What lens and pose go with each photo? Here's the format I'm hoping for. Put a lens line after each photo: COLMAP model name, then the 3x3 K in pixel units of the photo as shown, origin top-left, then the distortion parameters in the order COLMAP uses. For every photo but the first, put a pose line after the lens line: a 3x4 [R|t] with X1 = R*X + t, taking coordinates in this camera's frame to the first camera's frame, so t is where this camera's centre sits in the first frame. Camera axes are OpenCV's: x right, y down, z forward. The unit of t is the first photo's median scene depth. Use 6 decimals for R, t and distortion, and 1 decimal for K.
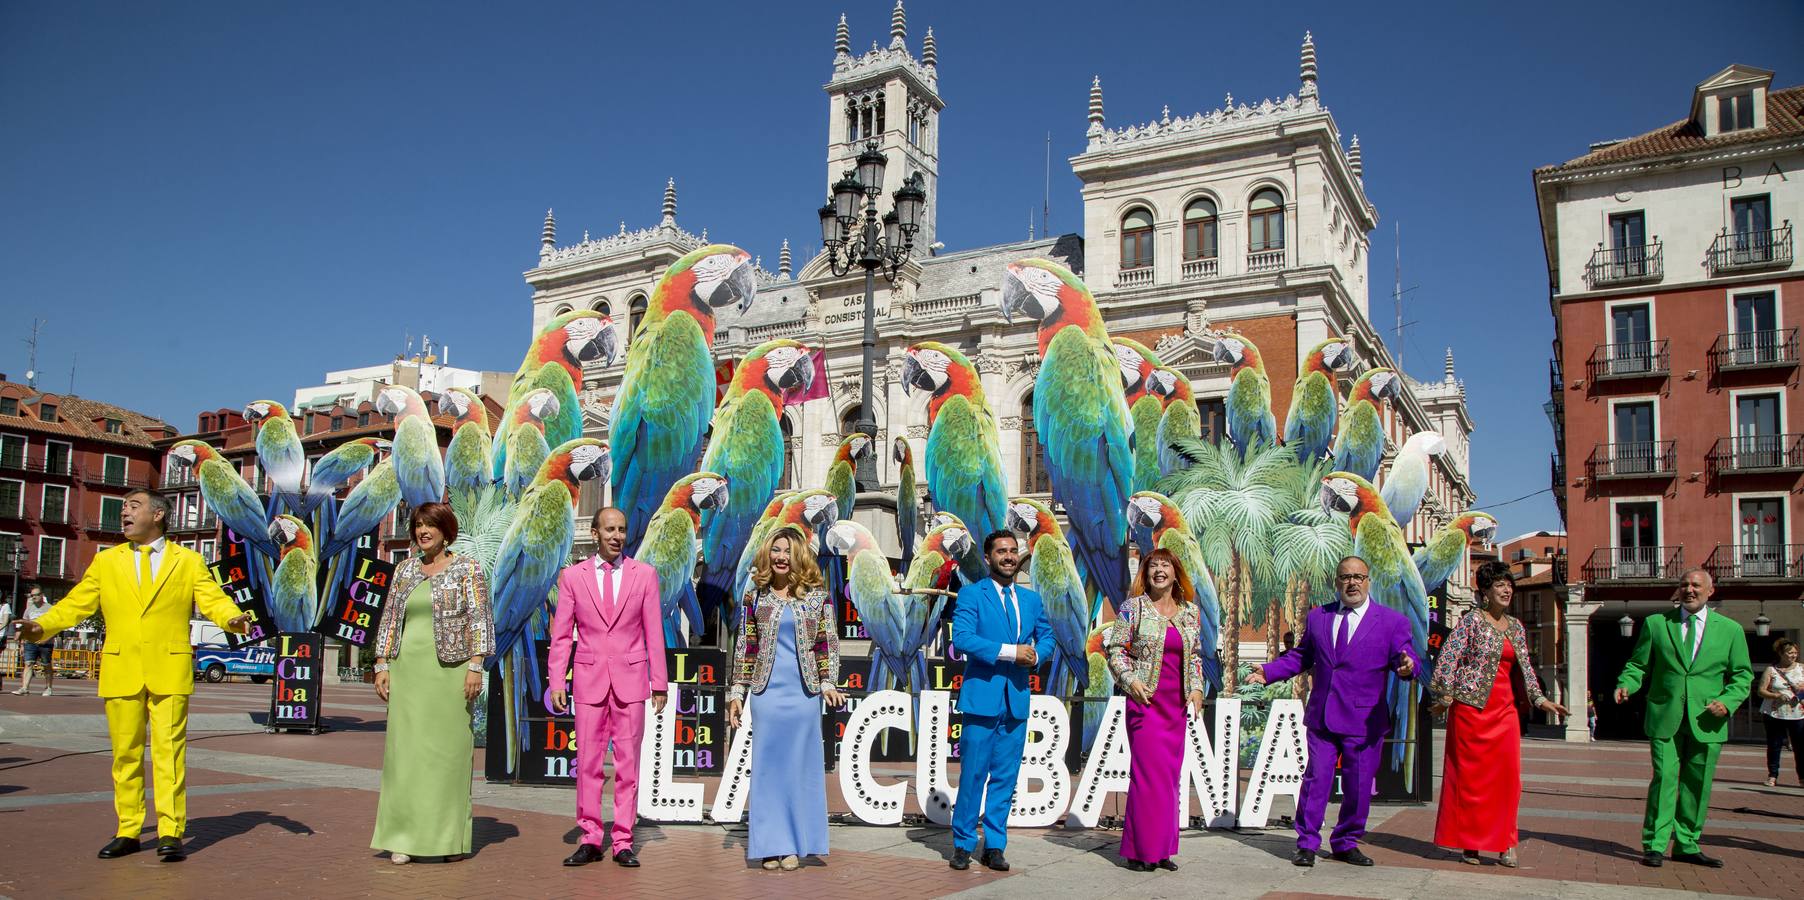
lens RADIAL K [[1435.5, 0, 872.6], [0, 1435.5, 573.7], [0, 0, 1]] dist [-0.143174, 0.092228]
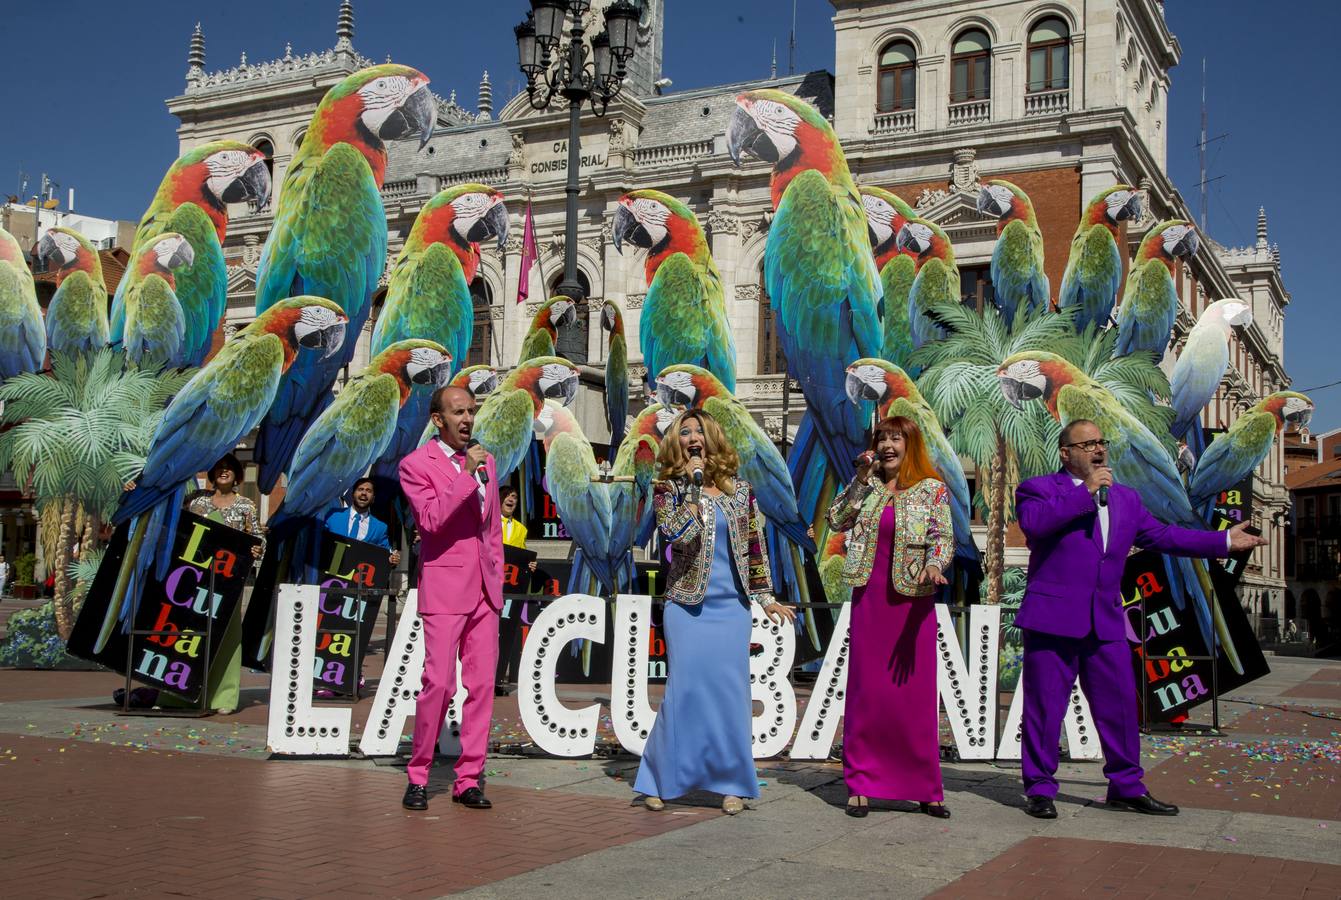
lens RADIAL K [[1649.4, 0, 701.4], [0, 1649.4, 464.1], [0, 0, 1]] dist [0.034475, 0.043876]
pose [[0.997936, 0.005256, 0.064008, 0.011592], [-0.005004, 0.999979, -0.004091, 0.005309], [-0.064028, 0.003762, 0.997941, 0.021071]]
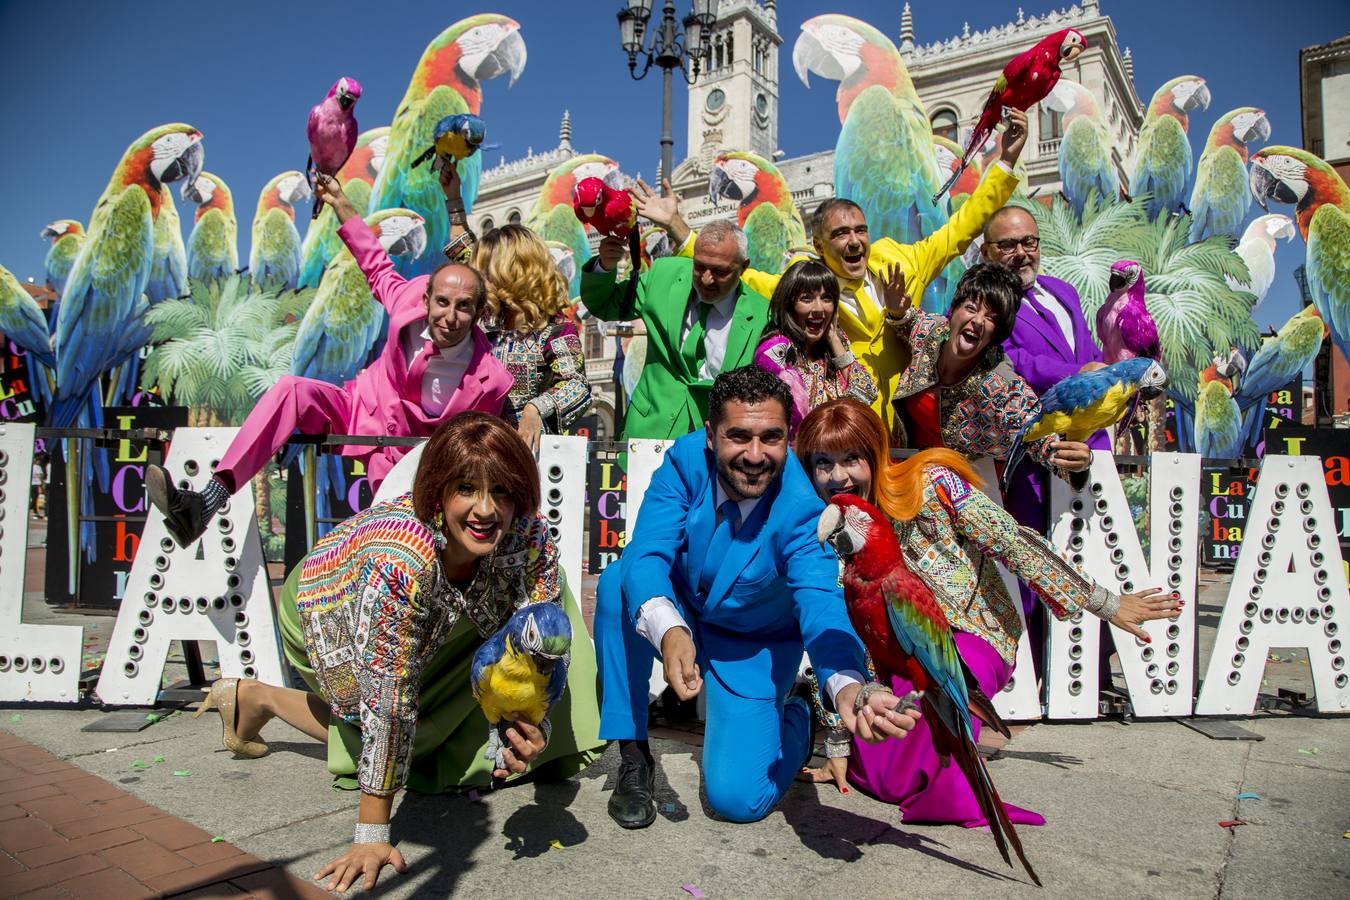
lens RADIAL K [[939.3, 0, 680.7], [0, 939.3, 467.1], [0, 0, 1]] dist [-0.138477, 0.082672]
pose [[0.995616, -0.012625, -0.092681, 0.063908], [0.014389, 0.999727, 0.018389, 0.049089], [0.092423, -0.019642, 0.995526, 0.390722]]
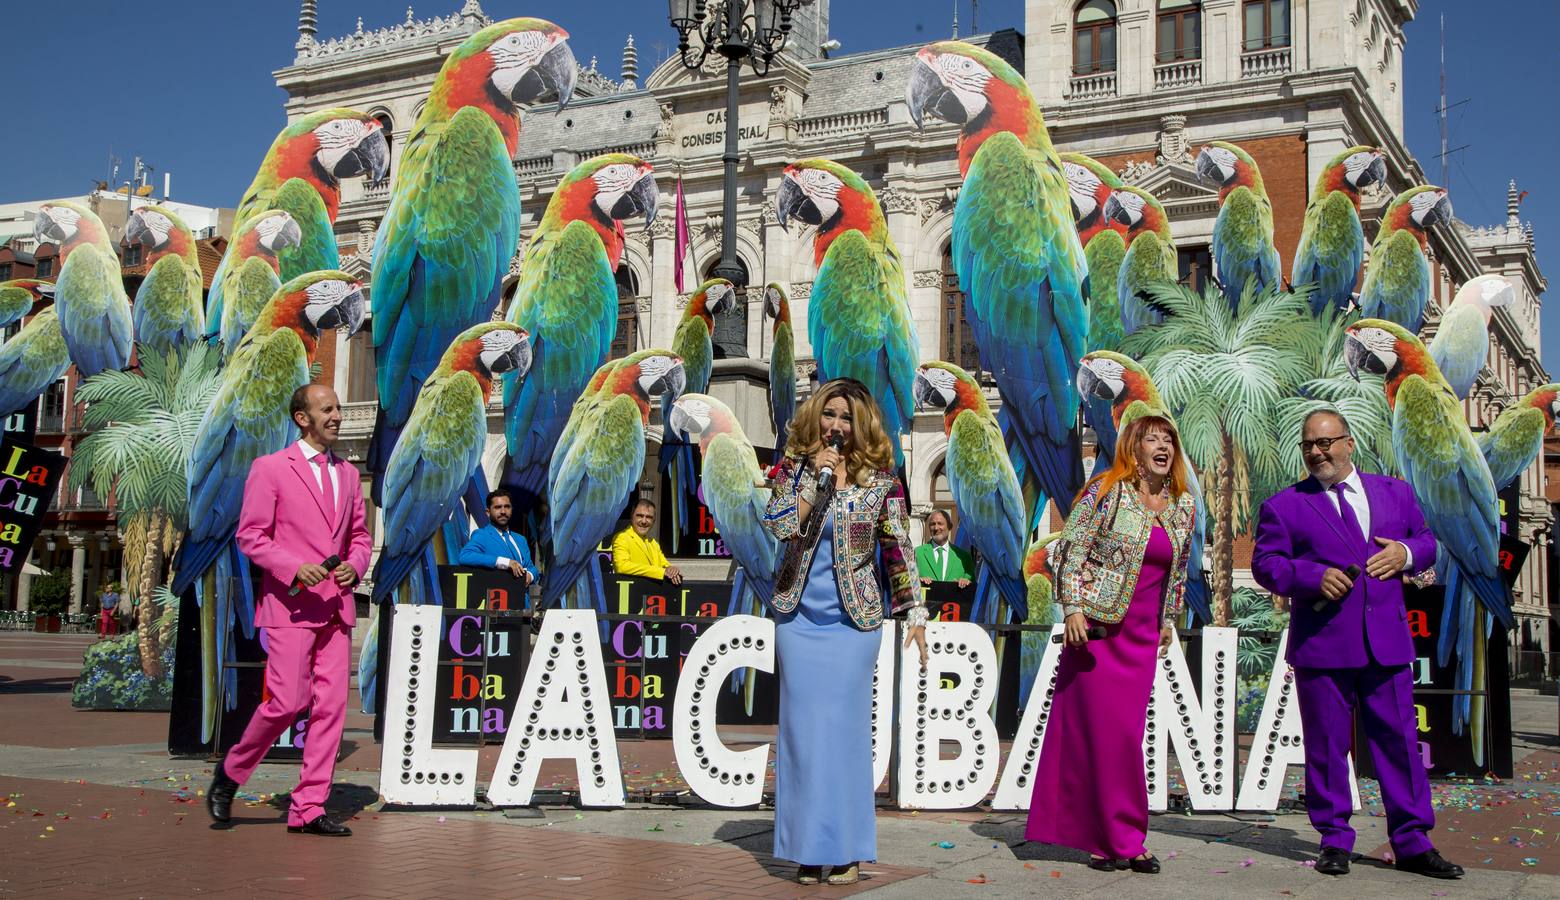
lens RADIAL K [[1870.2, 0, 838.9], [0, 1870.2, 394.6], [0, 0, 1]] dist [-0.005072, 0.190553]
pose [[0.998952, 0.001621, 0.045737, 0.009026], [0.000675, 0.998742, -0.050141, 0.010400], [-0.045761, 0.050119, 0.997694, 0.037058]]
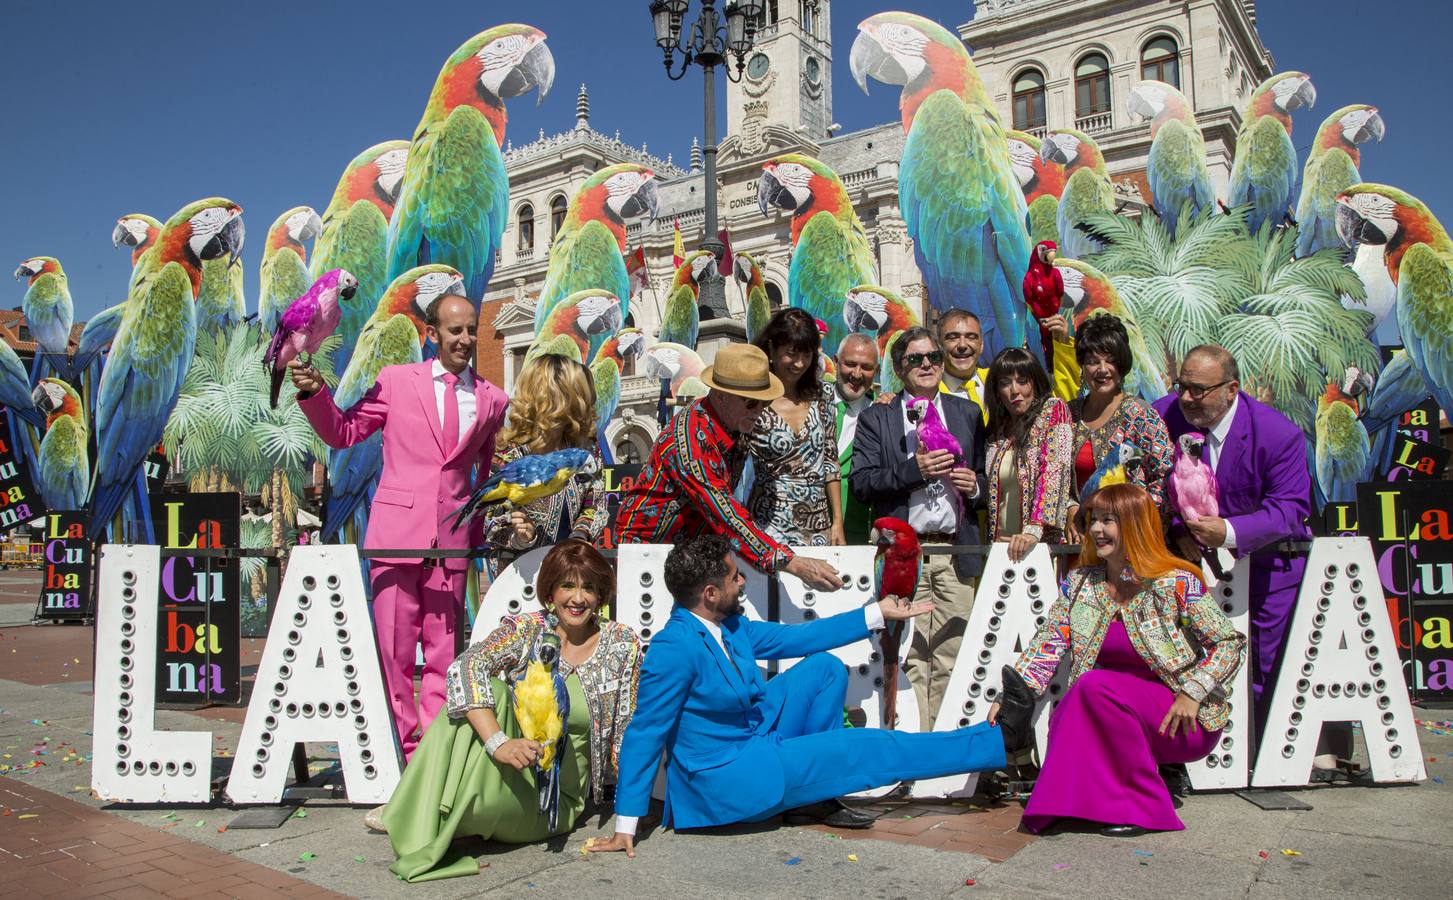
lens RADIAL K [[1137.6, 0, 699.5], [0, 1137.6, 478.5], [0, 0, 1]] dist [-0.107156, 0.068581]
pose [[0.992478, -0.042578, -0.114784, 0.062658], [0.043924, 0.998992, 0.009225, 0.031078], [0.114276, -0.014197, 0.993348, 0.333938]]
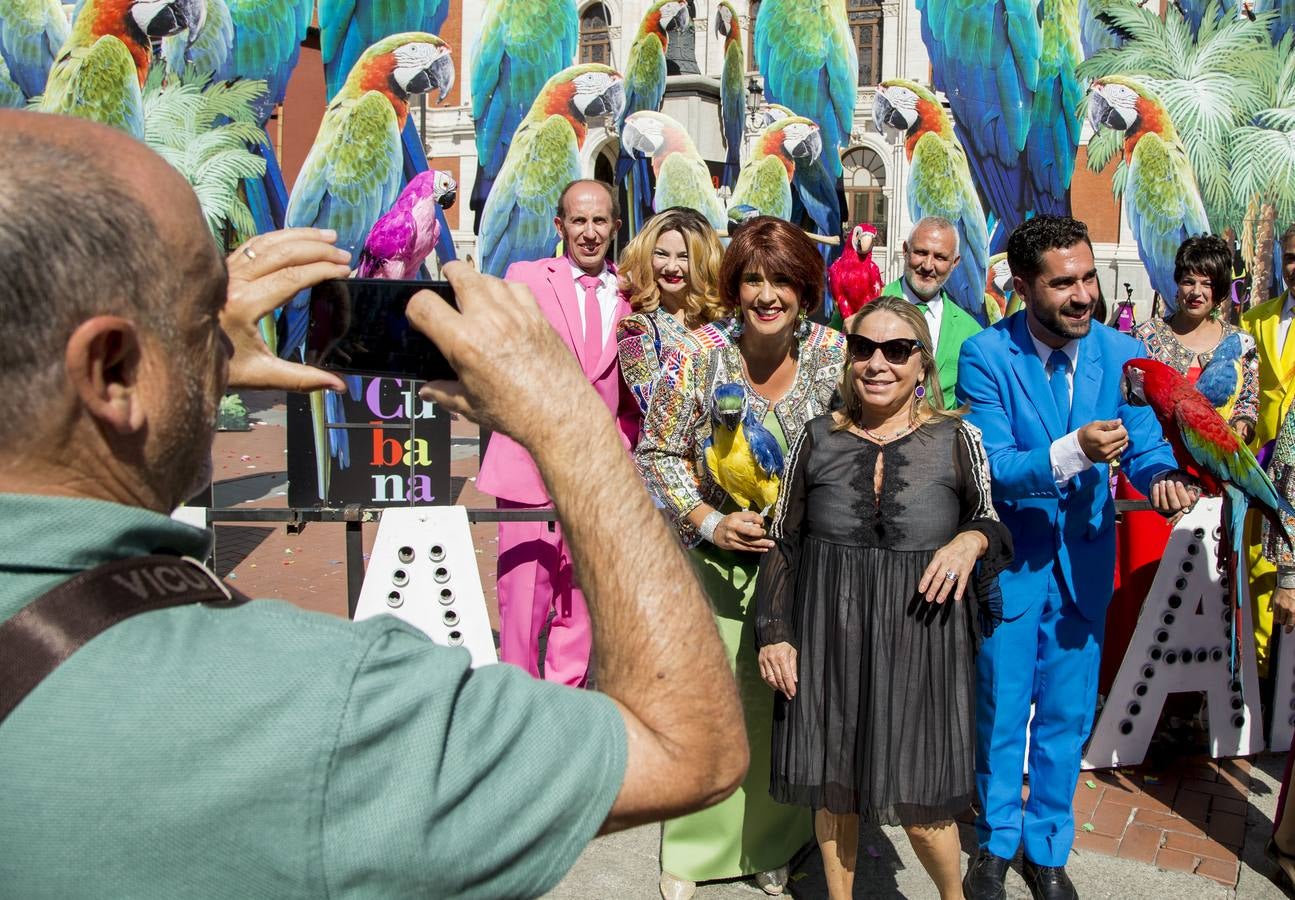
lens RADIAL K [[1162.8, 0, 762.5], [0, 1162.8, 351.5], [0, 0, 1]] dist [-0.134994, 0.090508]
pose [[0.998279, 0.000022, 0.058637, 0.003237], [-0.009705, 0.986271, 0.164849, -0.013147], [-0.057828, -0.165134, 0.984574, 0.370834]]
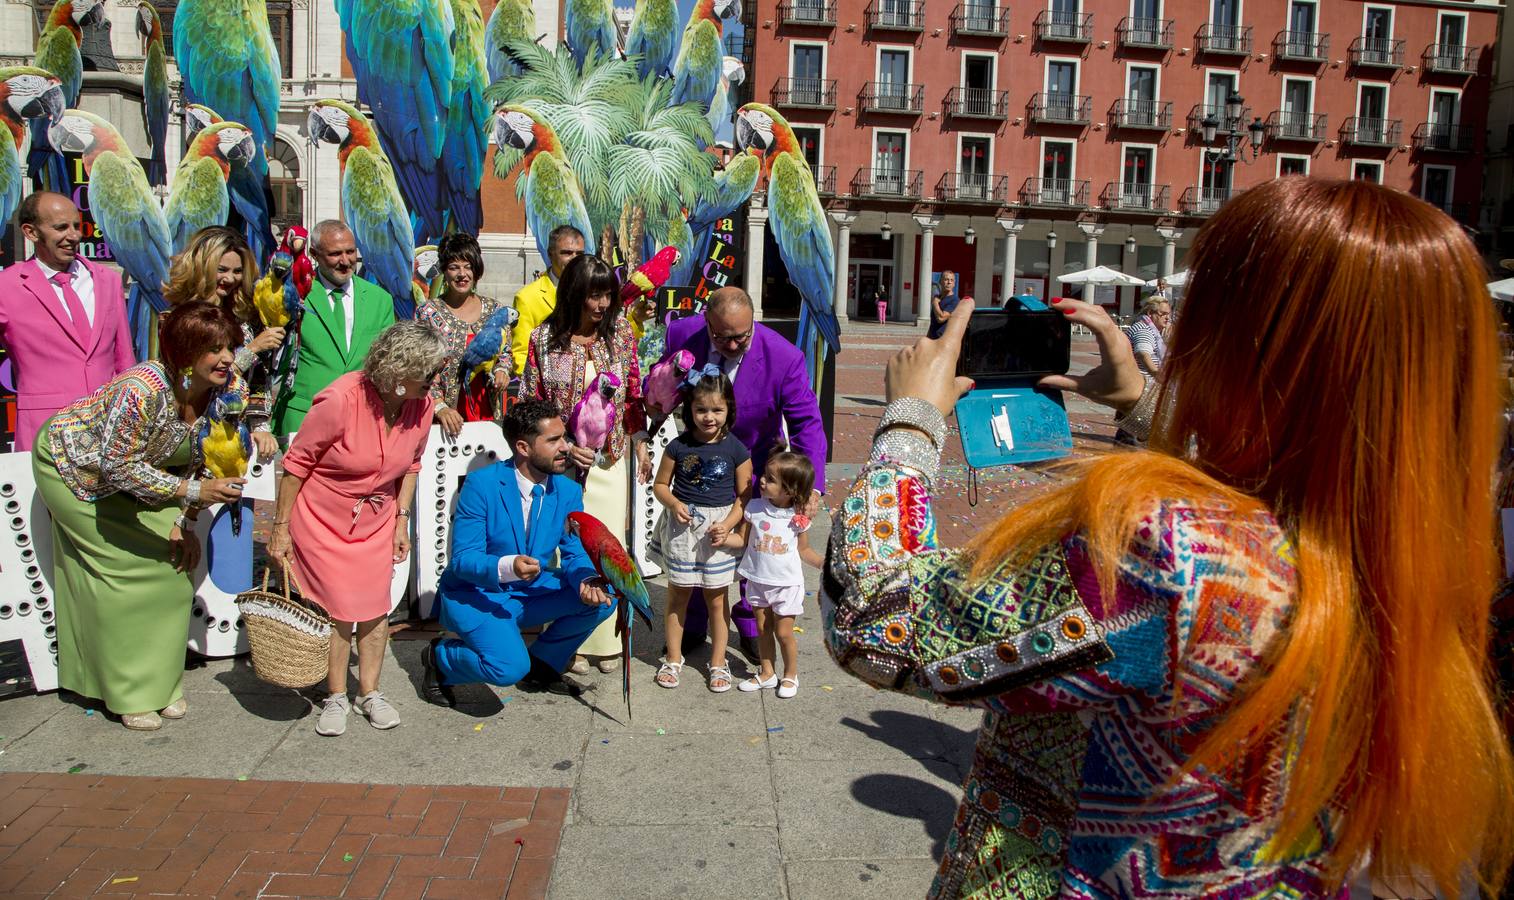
lens RADIAL K [[1109.4, 0, 849.5], [0, 1109.4, 410.8], [0, 0, 1]] dist [-0.164836, 0.097779]
pose [[0.800729, -0.071395, 0.594757, -0.025964], [-0.068666, 0.975387, 0.209533, -0.022816], [-0.595078, -0.208619, 0.776119, 0.284127]]
